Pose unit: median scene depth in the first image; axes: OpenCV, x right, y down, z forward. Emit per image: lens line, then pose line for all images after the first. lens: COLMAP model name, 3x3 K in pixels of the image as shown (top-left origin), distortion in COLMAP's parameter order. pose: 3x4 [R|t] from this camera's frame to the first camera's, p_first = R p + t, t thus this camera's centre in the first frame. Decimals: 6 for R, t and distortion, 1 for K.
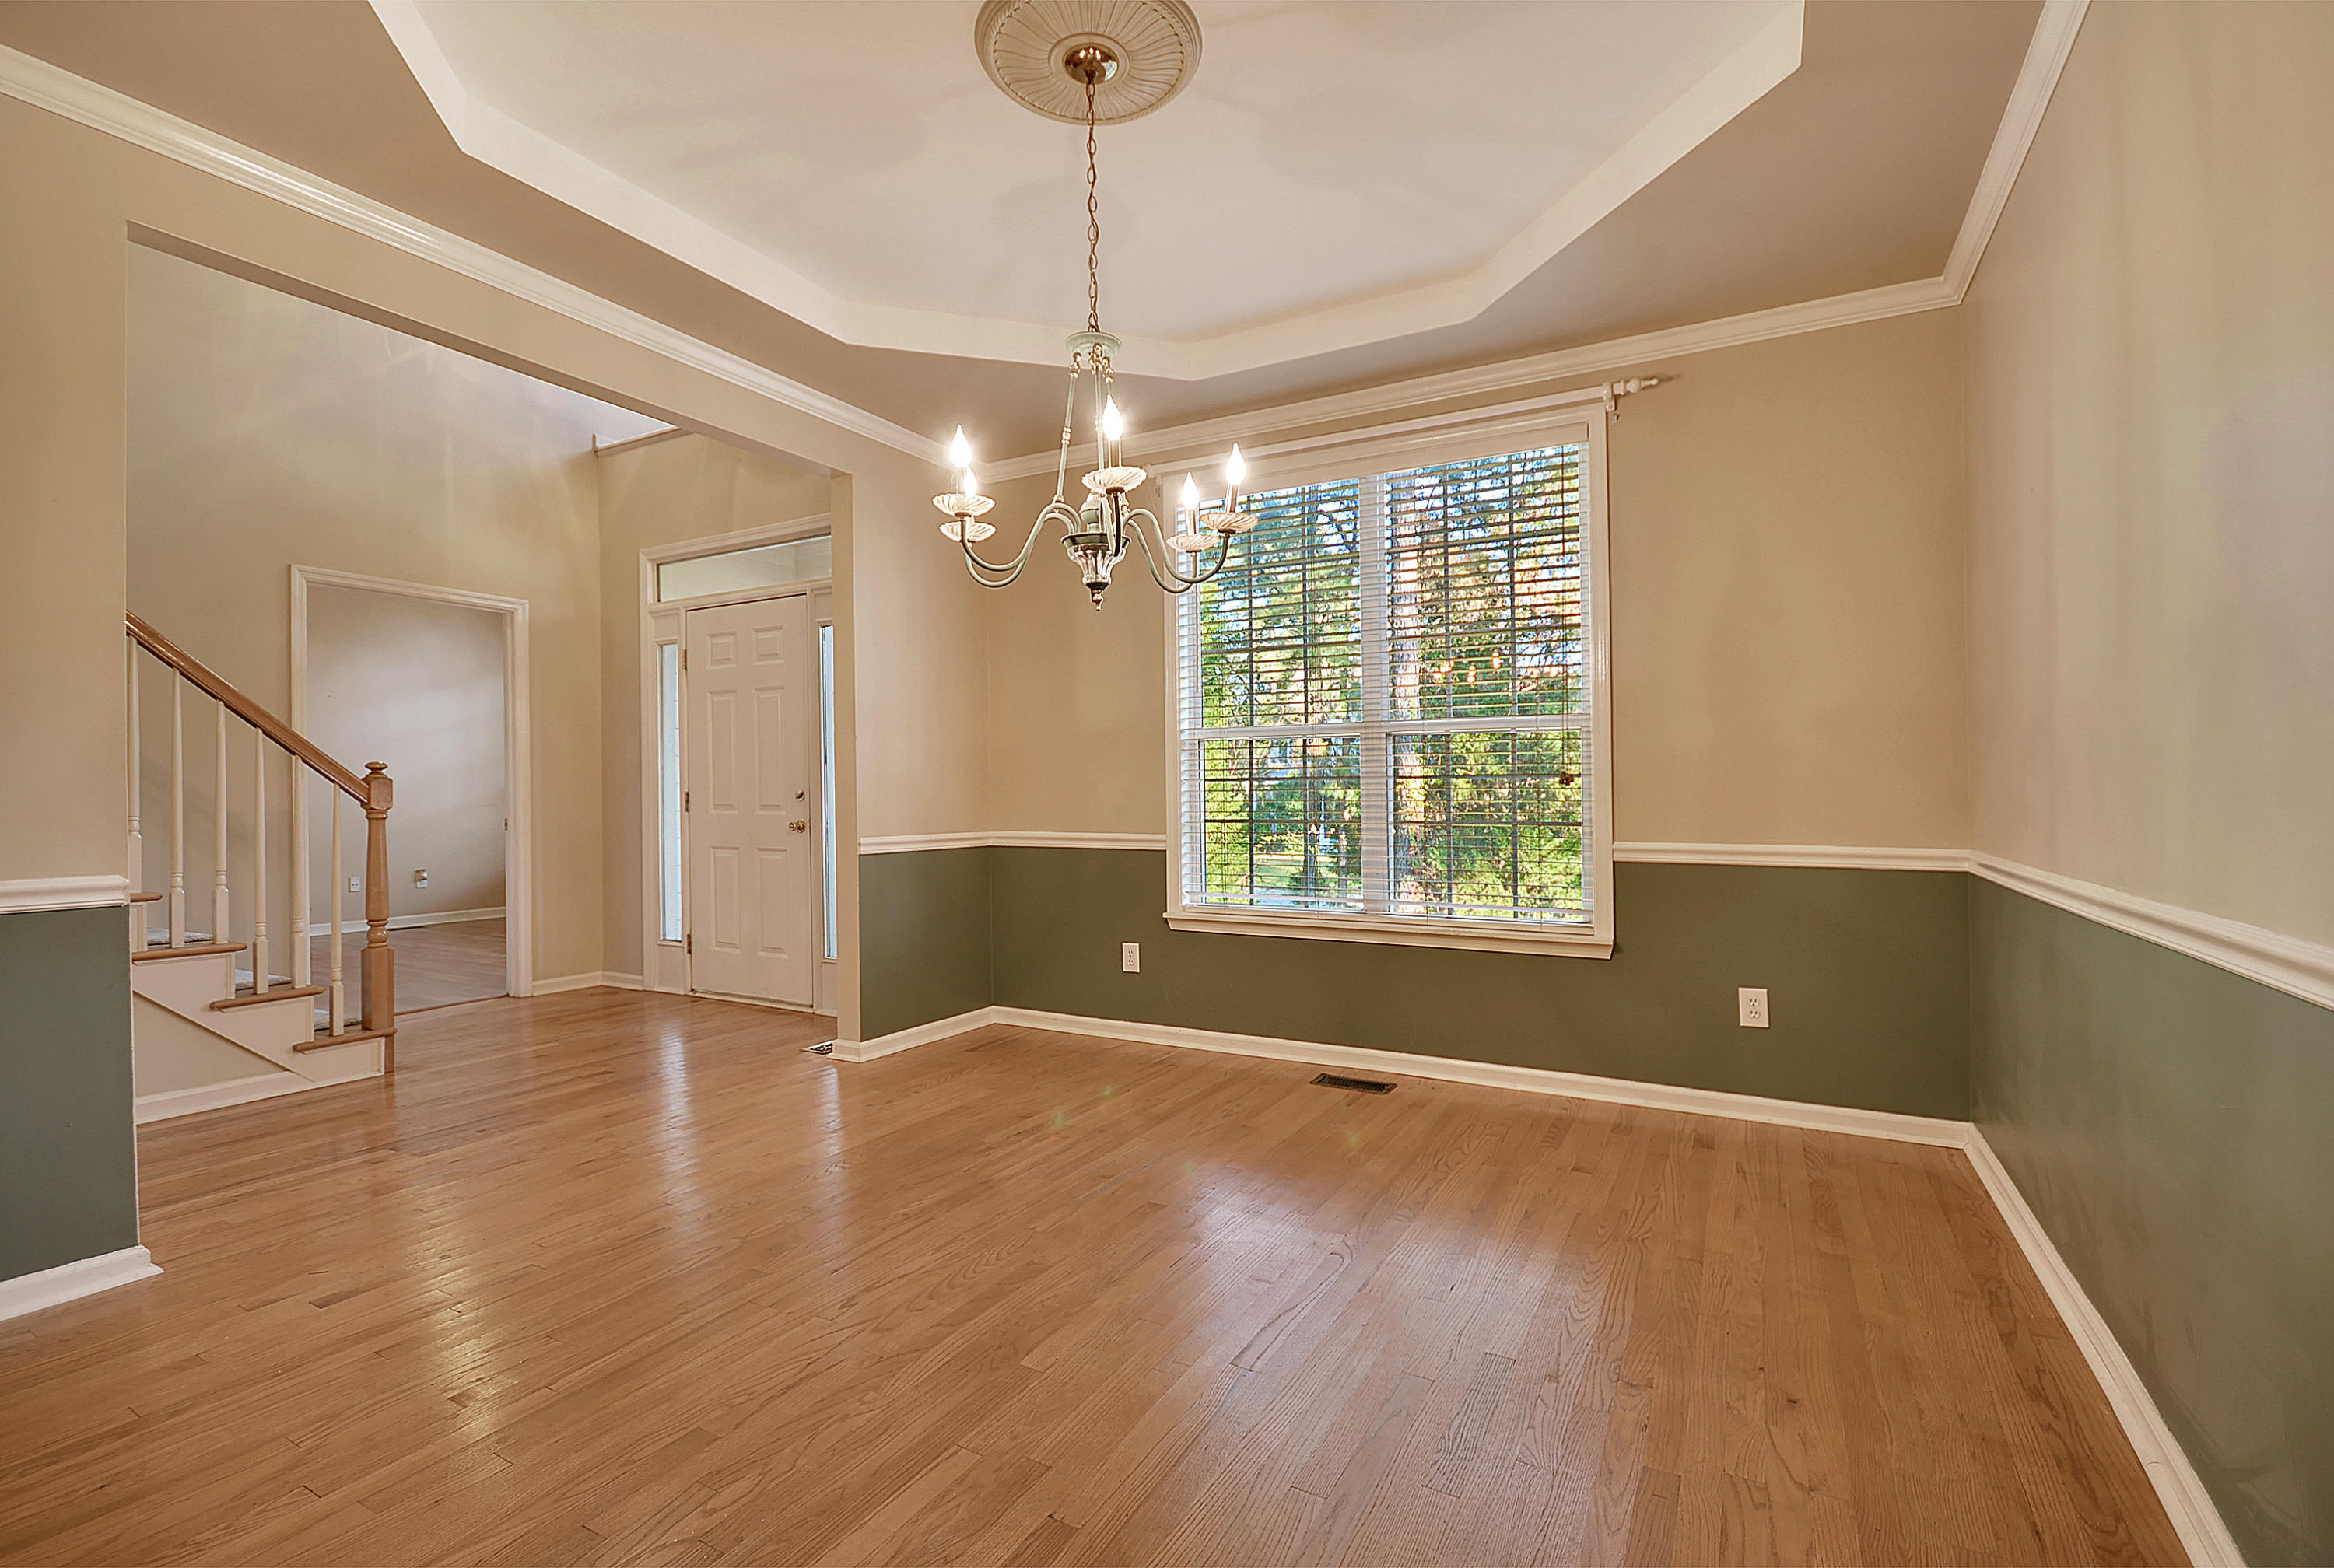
lens RADIAL K [[1059.5, 0, 1167.0], [0, 1059.5, 784.0], [0, 0, 1]] dist [0.016854, -0.000046]
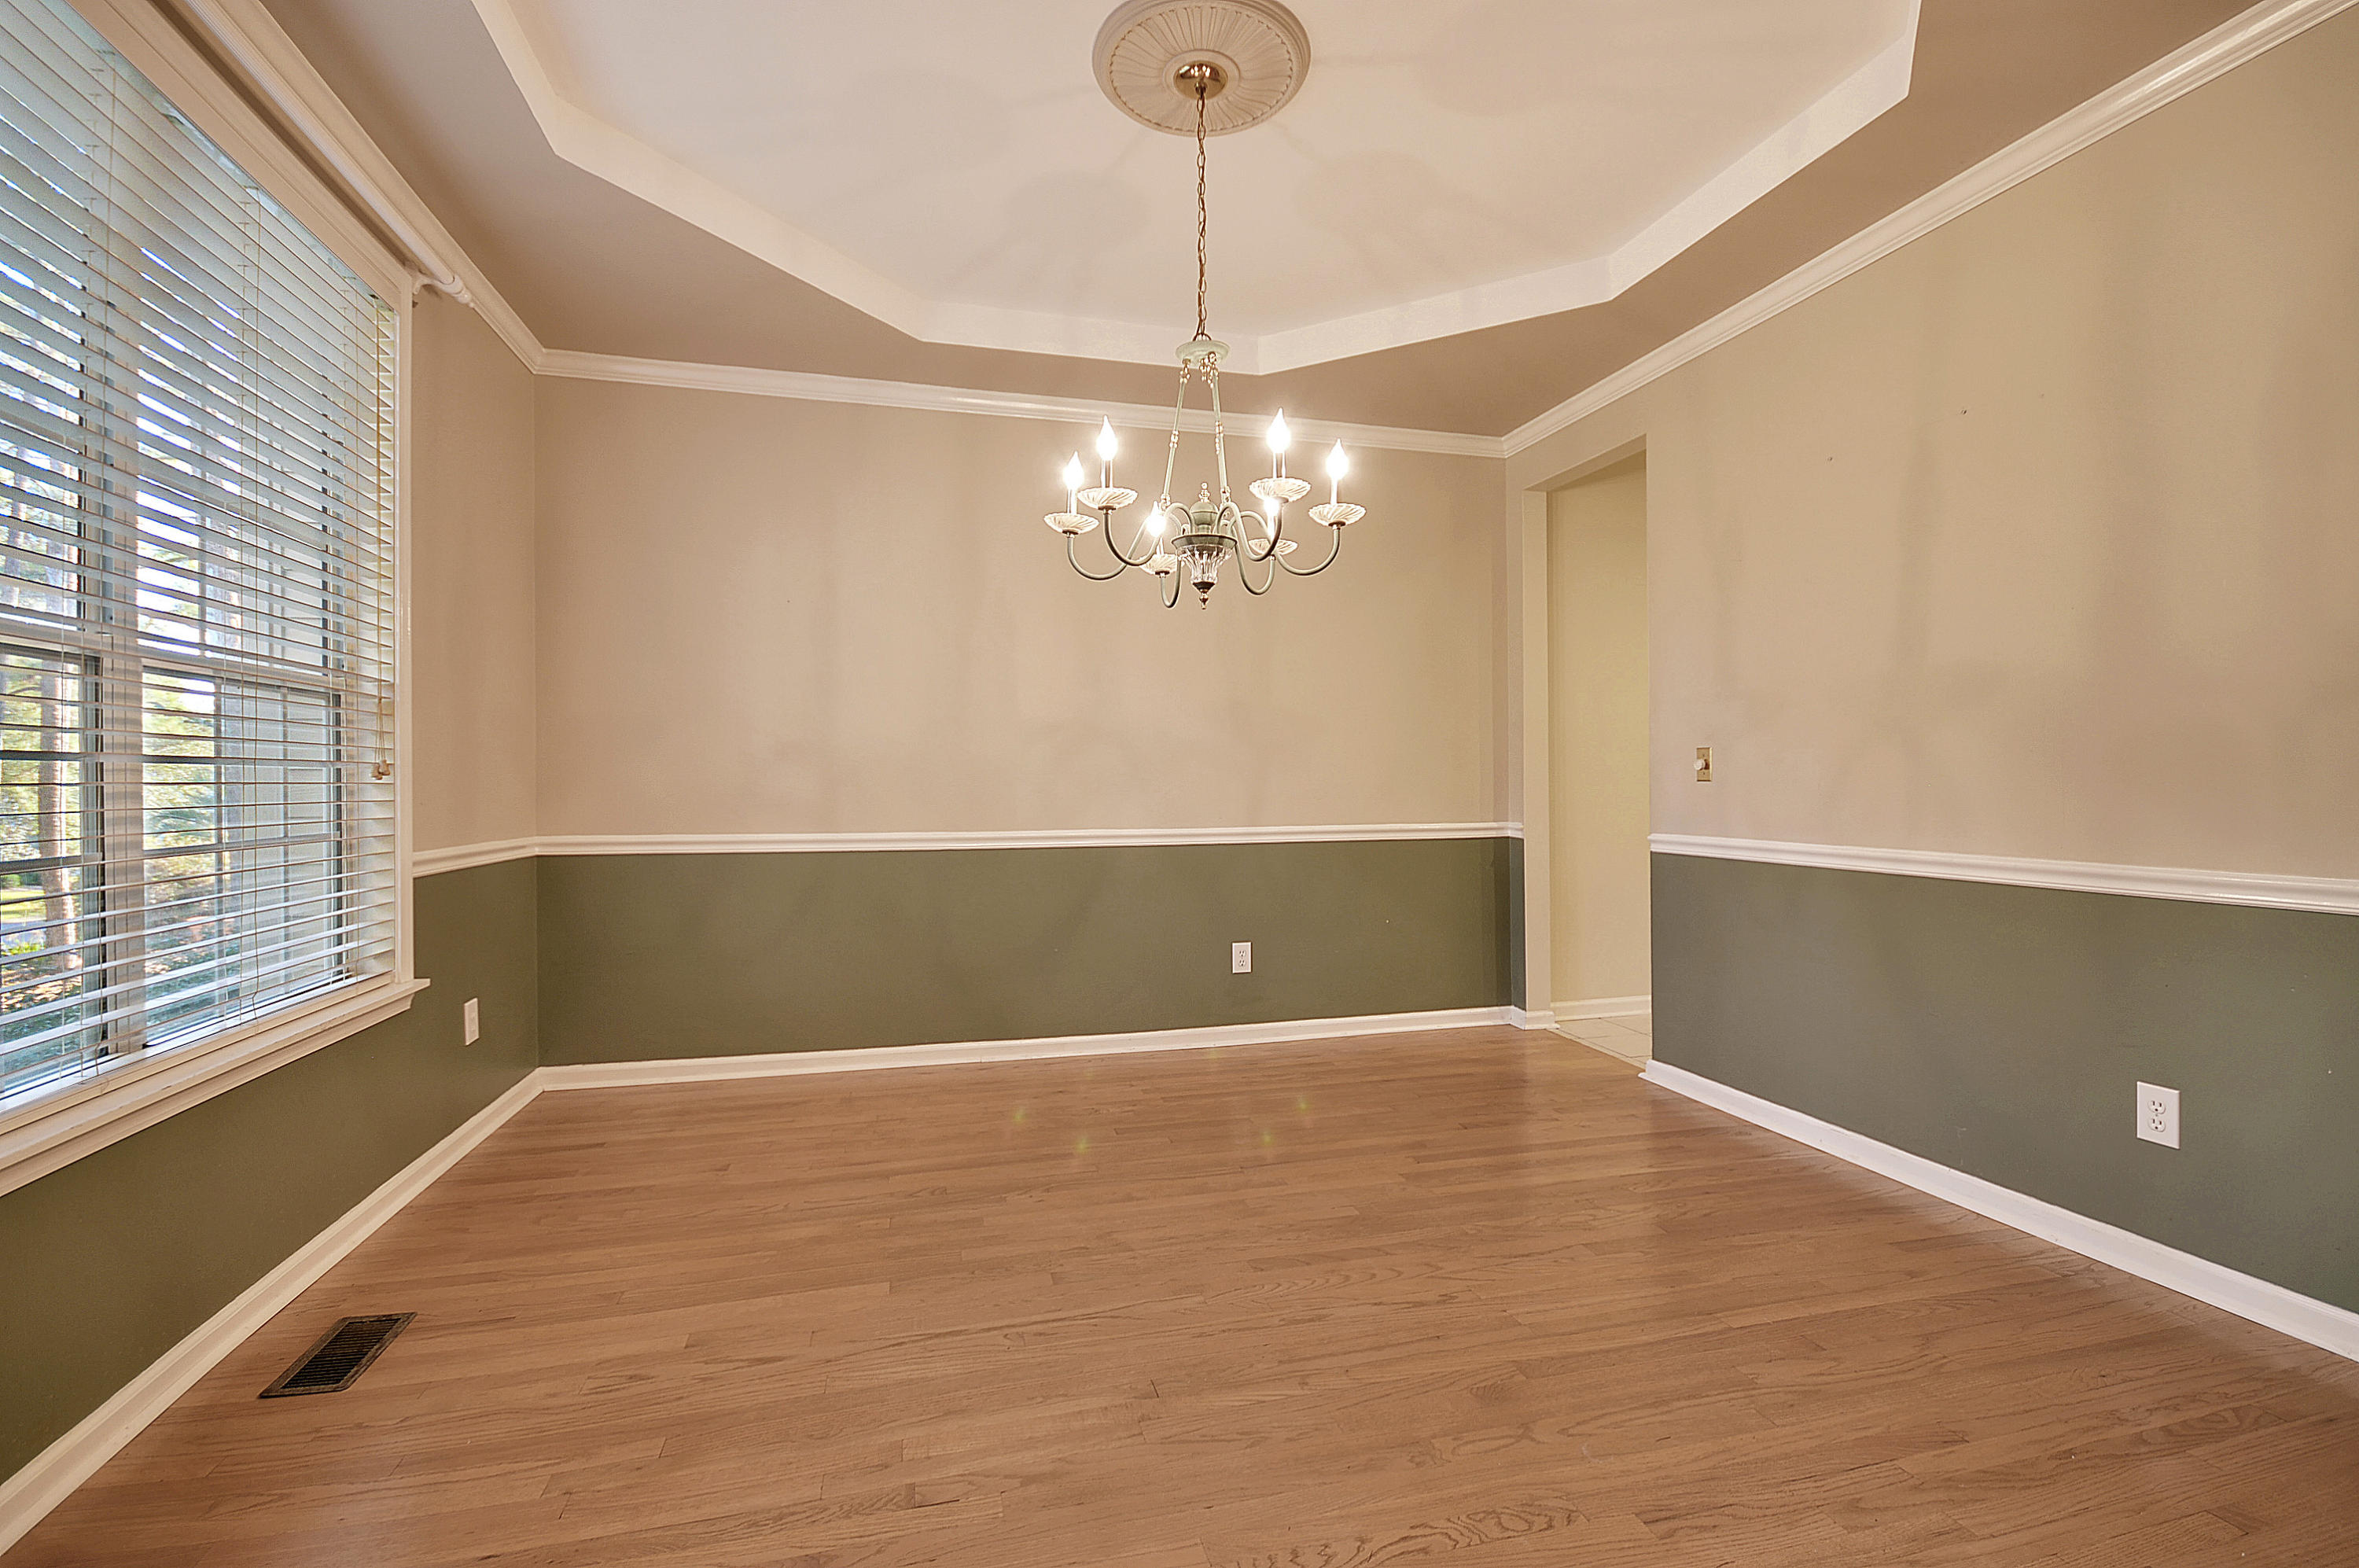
lens RADIAL K [[1069.6, 0, 1179.5], [0, 1069.6, 784.0], [0, 0, 1]] dist [-0.000632, -0.000393]
pose [[-0.696376, 0.008990, 0.717621, -0.704103], [0.001559, 0.999938, -0.011014, 0.018980], [-0.717675, -0.006551, -0.696347, 1.565056]]
